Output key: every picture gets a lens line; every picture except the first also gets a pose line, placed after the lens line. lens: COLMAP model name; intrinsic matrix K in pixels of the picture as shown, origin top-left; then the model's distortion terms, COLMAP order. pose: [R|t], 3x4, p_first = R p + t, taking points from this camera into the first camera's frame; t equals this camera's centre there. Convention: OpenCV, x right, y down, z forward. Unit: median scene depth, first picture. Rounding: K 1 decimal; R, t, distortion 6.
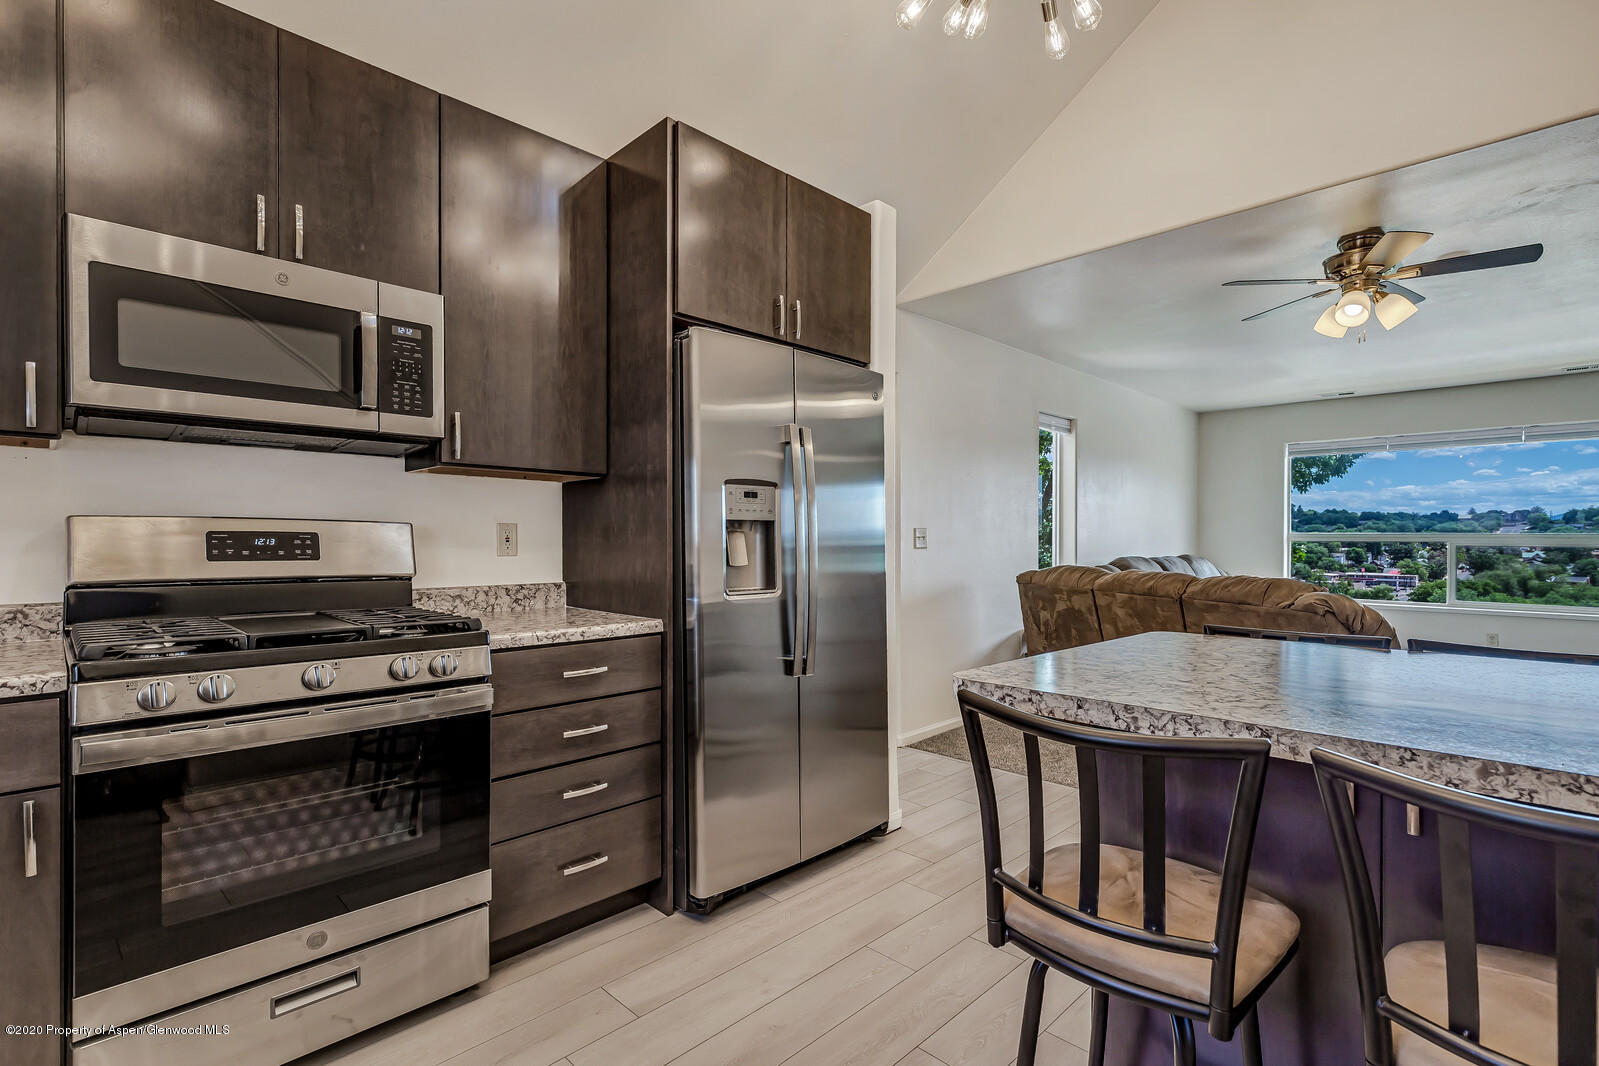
lens RADIAL K [[751.2, 0, 800.4], [0, 751.2, 549.7], [0, 0, 1]] dist [0.000427, 0.000928]
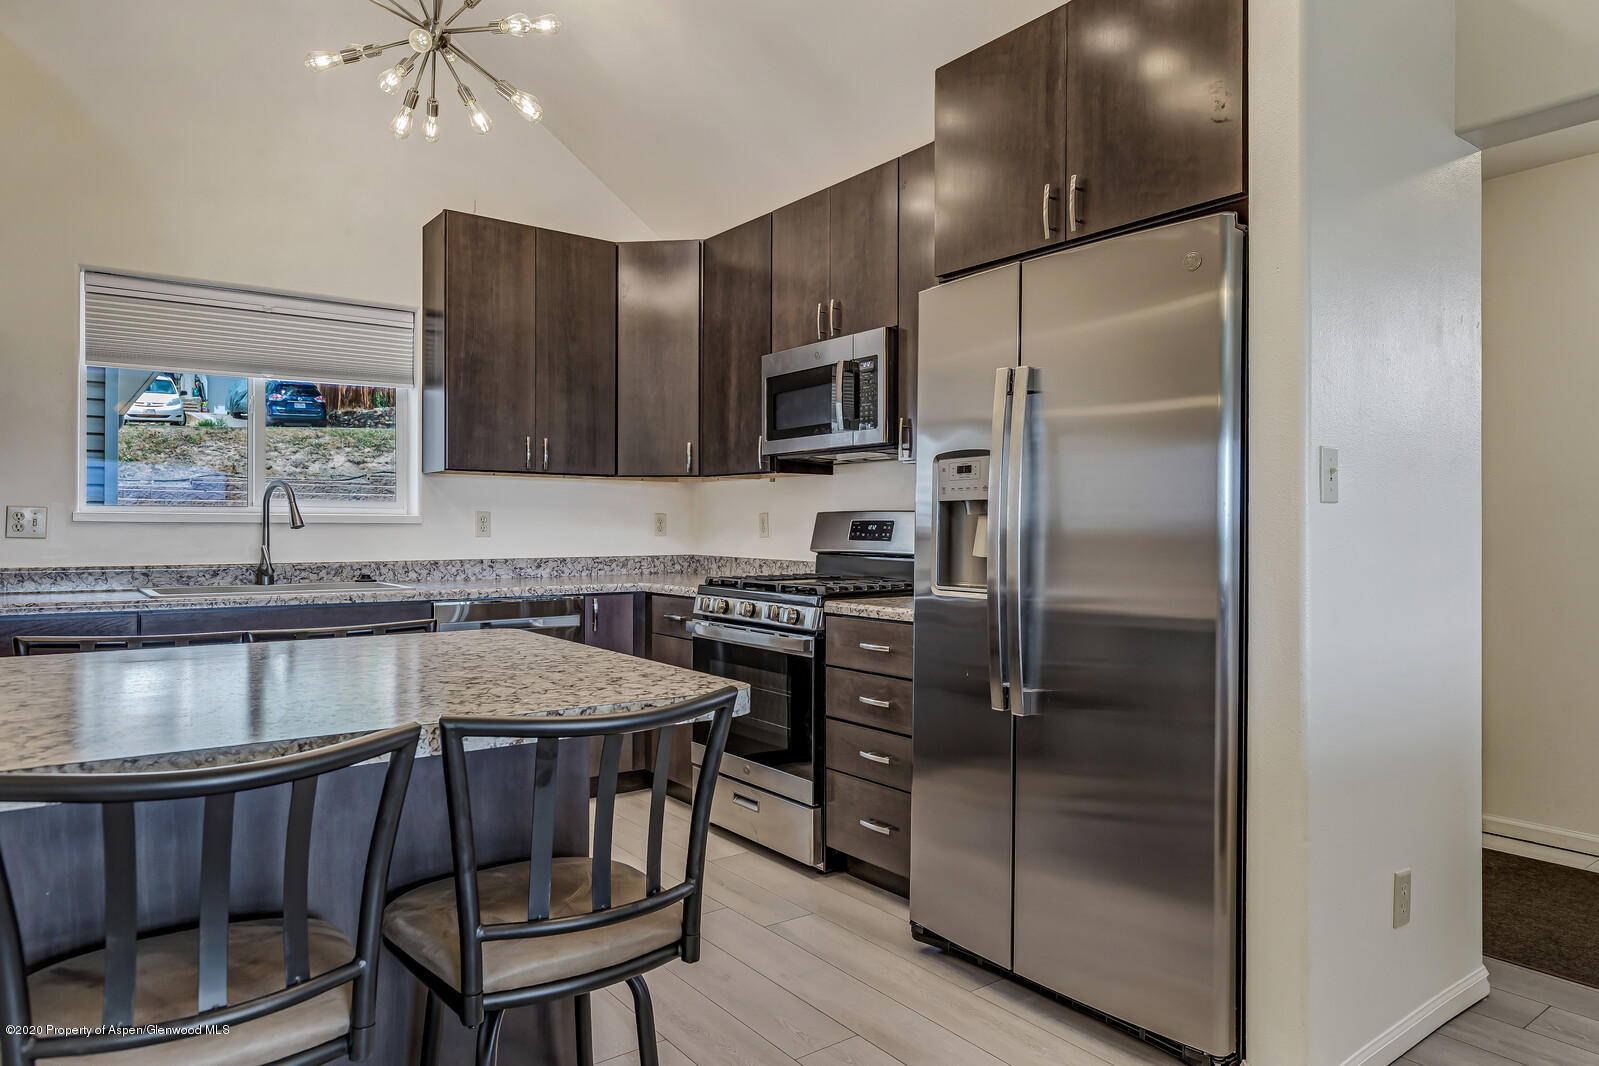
lens RADIAL K [[1016.8, 0, 799.5], [0, 1016.8, 533.0], [0, 0, 1]] dist [-0.003978, -0.001432]
pose [[-0.149460, 0.003232, -0.988763, 1.202781], [-0.016250, 0.999852, 0.005725, -0.008683], [0.988634, 0.016923, -0.149385, 1.134071]]
